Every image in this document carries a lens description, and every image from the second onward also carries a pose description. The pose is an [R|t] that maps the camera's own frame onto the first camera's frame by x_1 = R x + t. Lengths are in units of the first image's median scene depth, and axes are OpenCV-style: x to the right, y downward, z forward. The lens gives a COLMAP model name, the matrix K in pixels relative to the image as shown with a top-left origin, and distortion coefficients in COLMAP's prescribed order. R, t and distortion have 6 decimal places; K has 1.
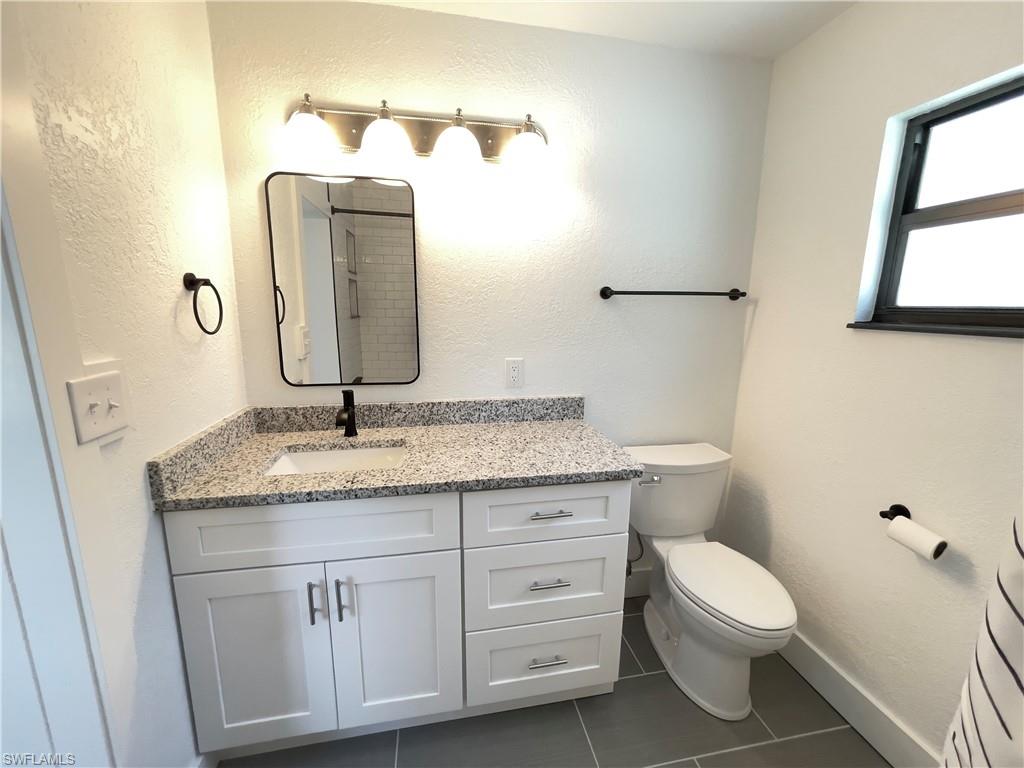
lens RADIAL K [[413.9, 0, 507.1], [0, 413.9, 384.4], [0, 0, 1]] dist [-0.002854, 0.001314]
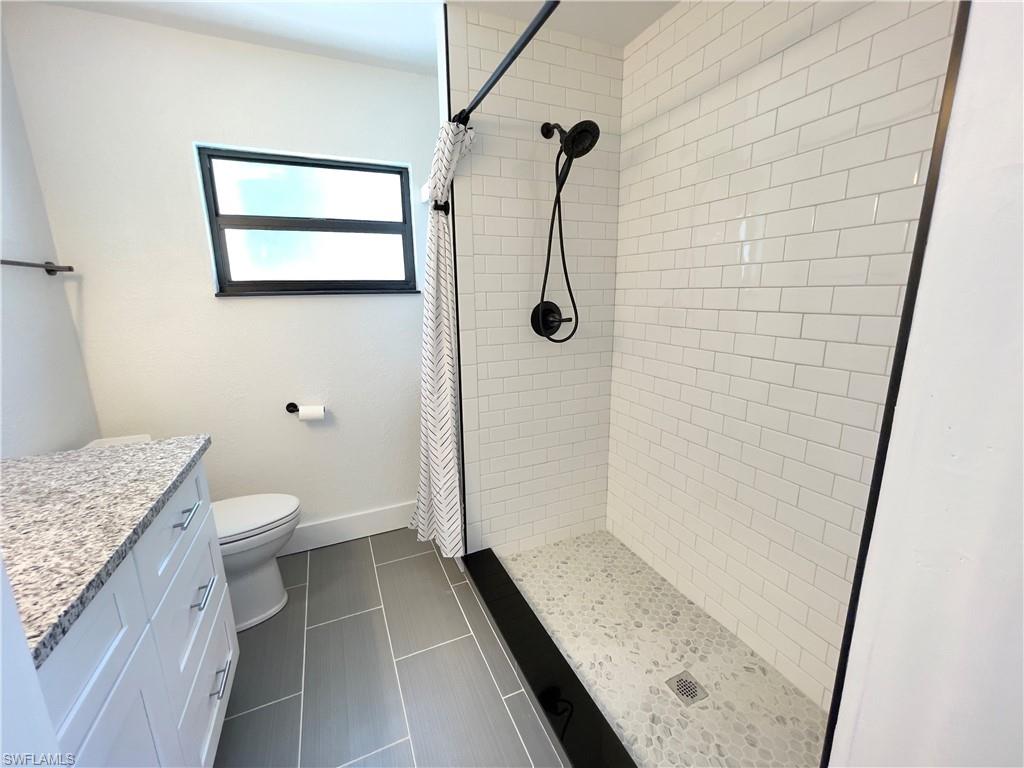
lens RADIAL K [[413.9, 0, 513.4], [0, 413.9, 388.6], [0, 0, 1]] dist [-0.002854, 0.001314]
pose [[-0.234451, -0.221216, 0.946623, -0.794818], [0.196650, 0.942840, 0.269037, -0.033523], [-0.952030, 0.249229, -0.177548, 0.436202]]
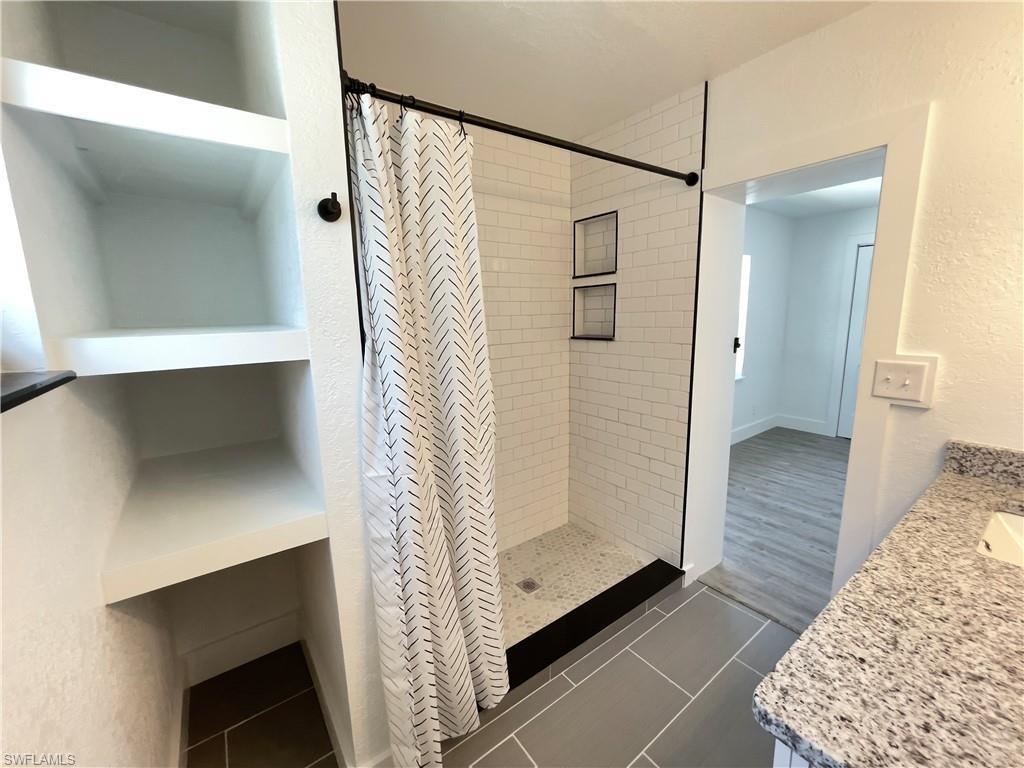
lens RADIAL K [[413.9, 0, 508.9], [0, 413.9, 385.5], [0, 0, 1]] dist [-0.002854, 0.001314]
pose [[-0.901472, 0.081129, -0.425167, 0.728939], [-0.072007, 0.940479, 0.332136, -0.240739], [0.426806, 0.330026, -0.841974, 1.151420]]
